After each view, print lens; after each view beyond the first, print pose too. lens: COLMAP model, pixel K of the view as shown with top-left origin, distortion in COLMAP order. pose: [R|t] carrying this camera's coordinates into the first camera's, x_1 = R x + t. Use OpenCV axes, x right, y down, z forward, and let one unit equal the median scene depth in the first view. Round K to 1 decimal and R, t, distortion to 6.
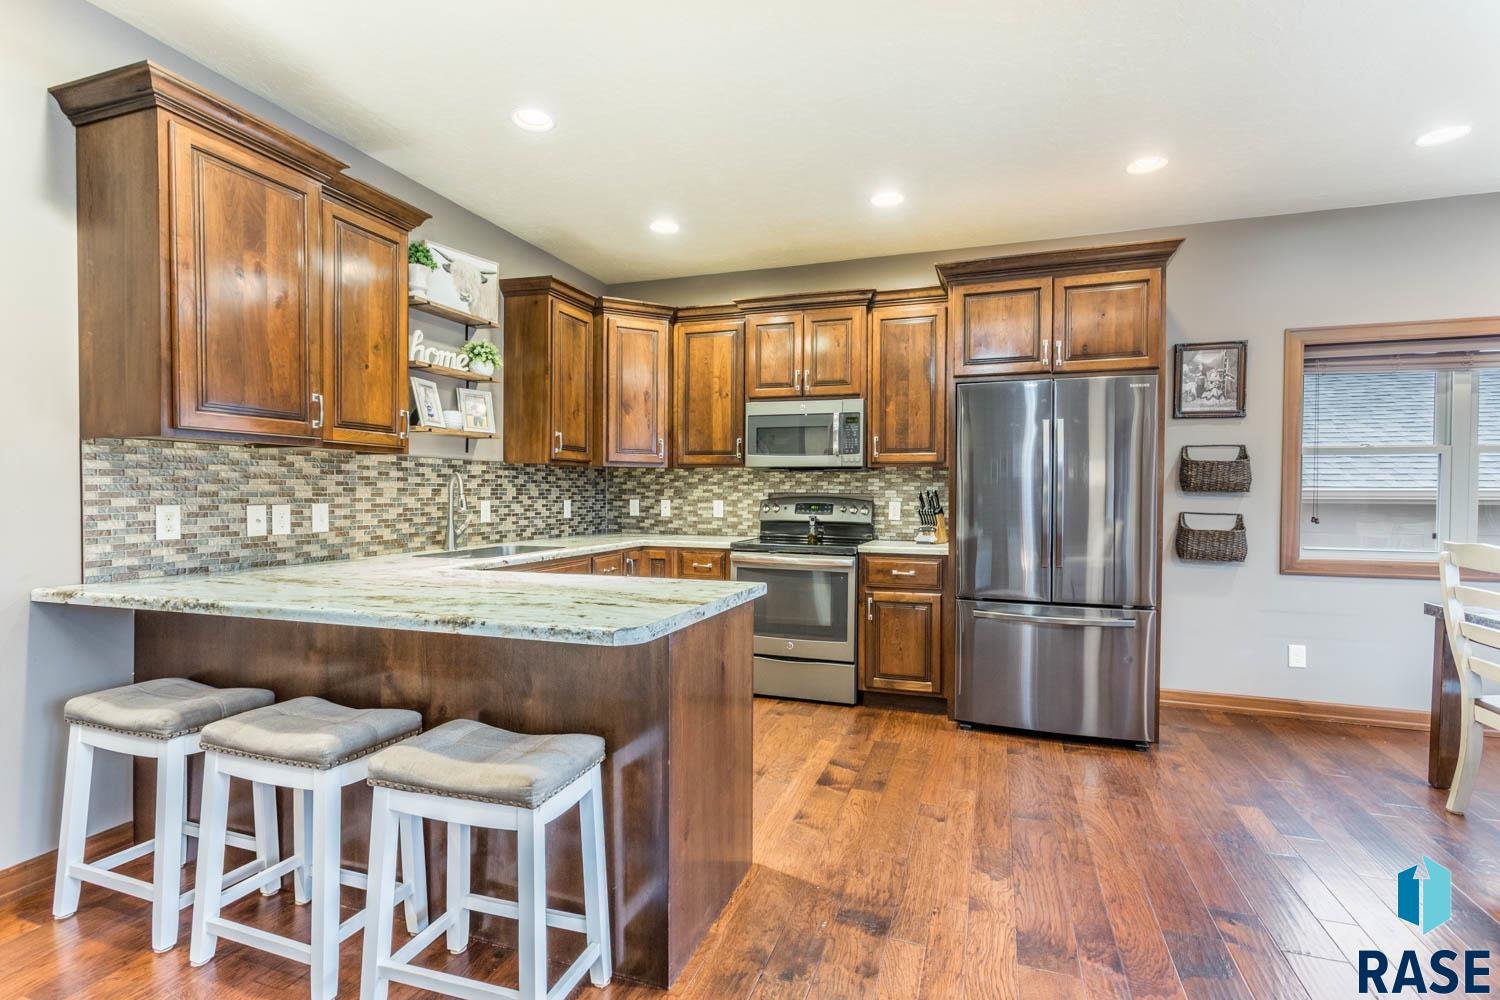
lens RADIAL K [[708.8, 0, 746.3], [0, 708.8, 501.9], [0, 0, 1]] dist [-0.000438, 0.003343]
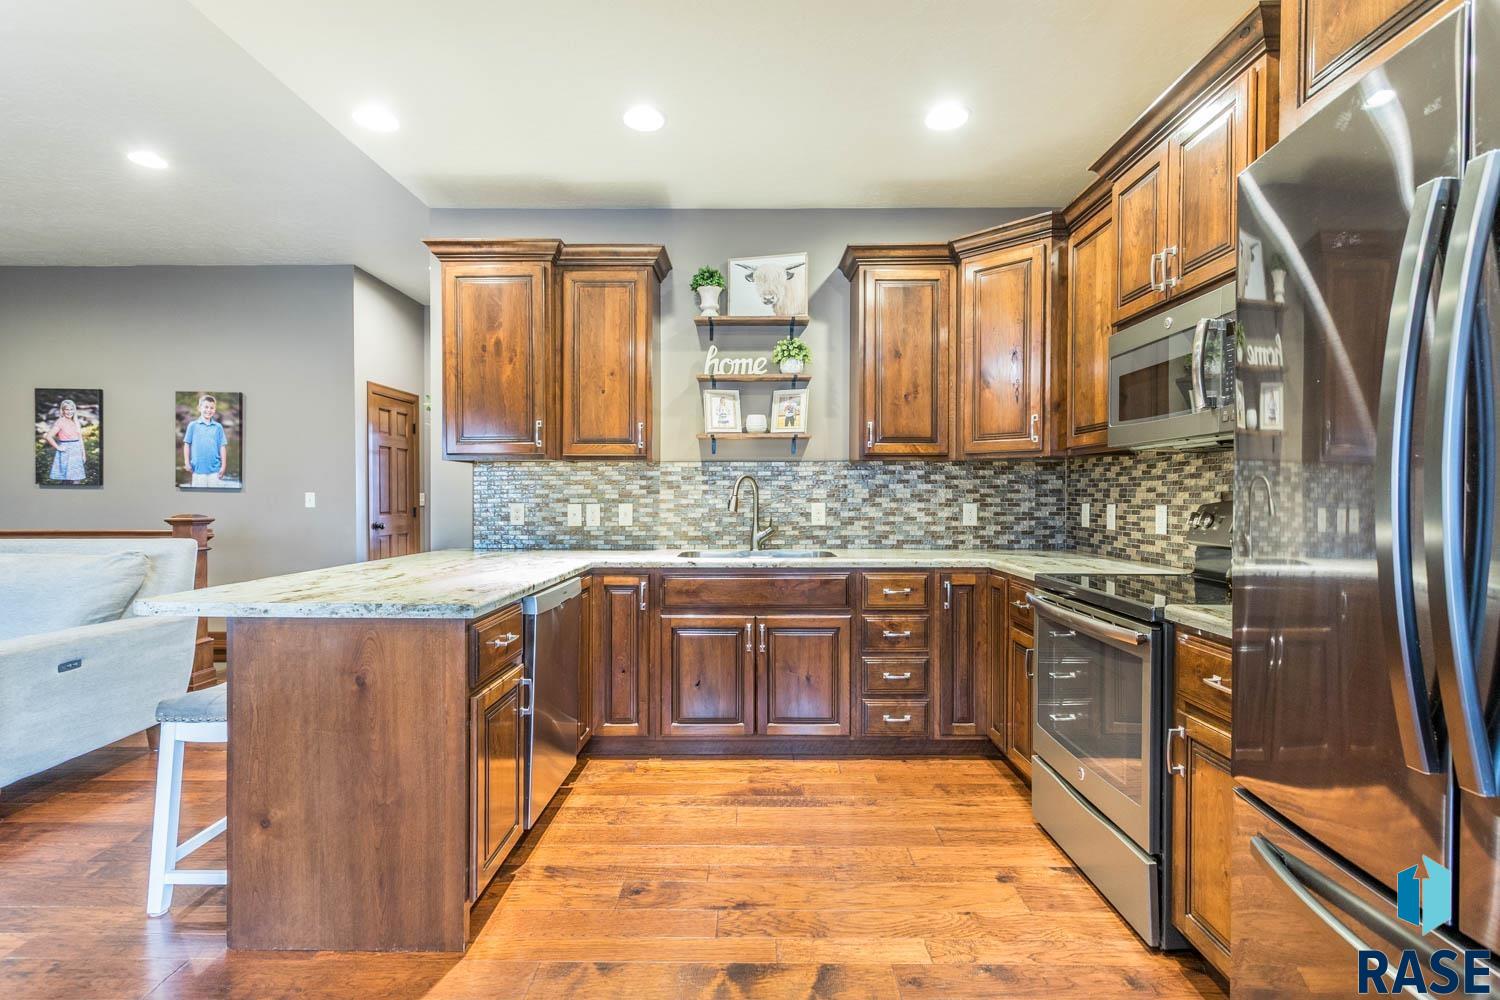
lens RADIAL K [[708.8, 0, 748.8], [0, 708.8, 502.5], [0, 0, 1]] dist [-0.000438, 0.003343]
pose [[0.322566, 0.004239, -0.946537, 0.508660], [-0.010741, 0.999942, 0.000817, -0.001936], [0.946486, 0.009903, 0.322593, 0.605722]]
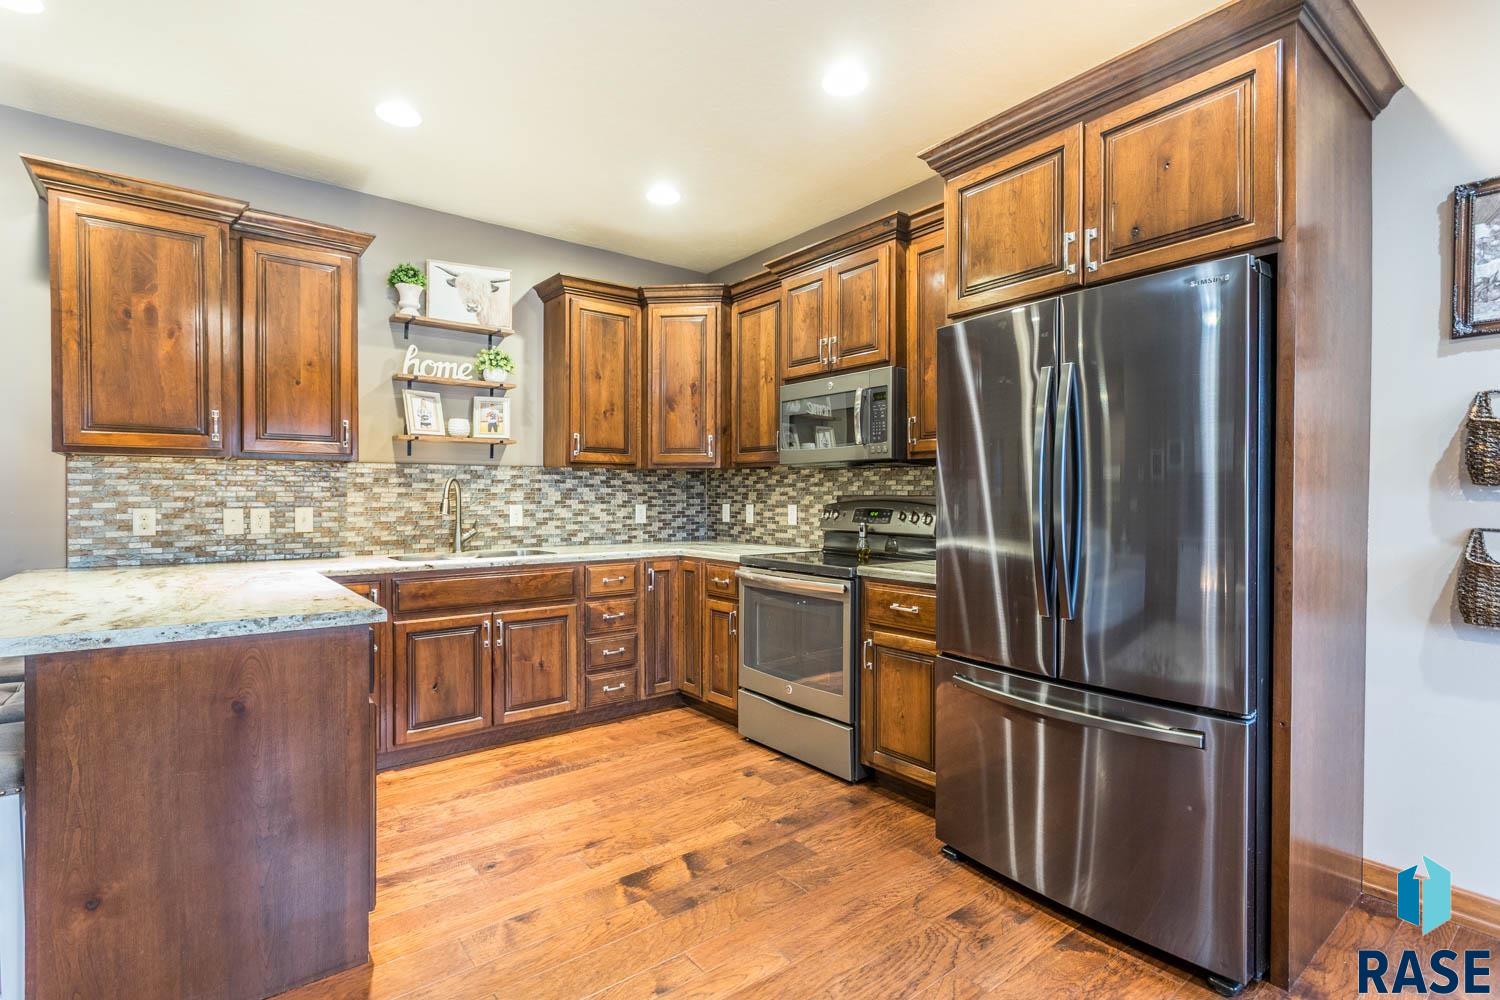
lens RADIAL K [[708.8, 0, 746.4], [0, 708.8, 502.8], [0, 0, 1]] dist [-0.000438, 0.003343]
pose [[0.841409, -0.001525, -0.540397, 0.463228], [-0.002126, 0.999979, -0.006133, 0.000572], [0.540395, 0.006309, 0.841388, 0.323313]]
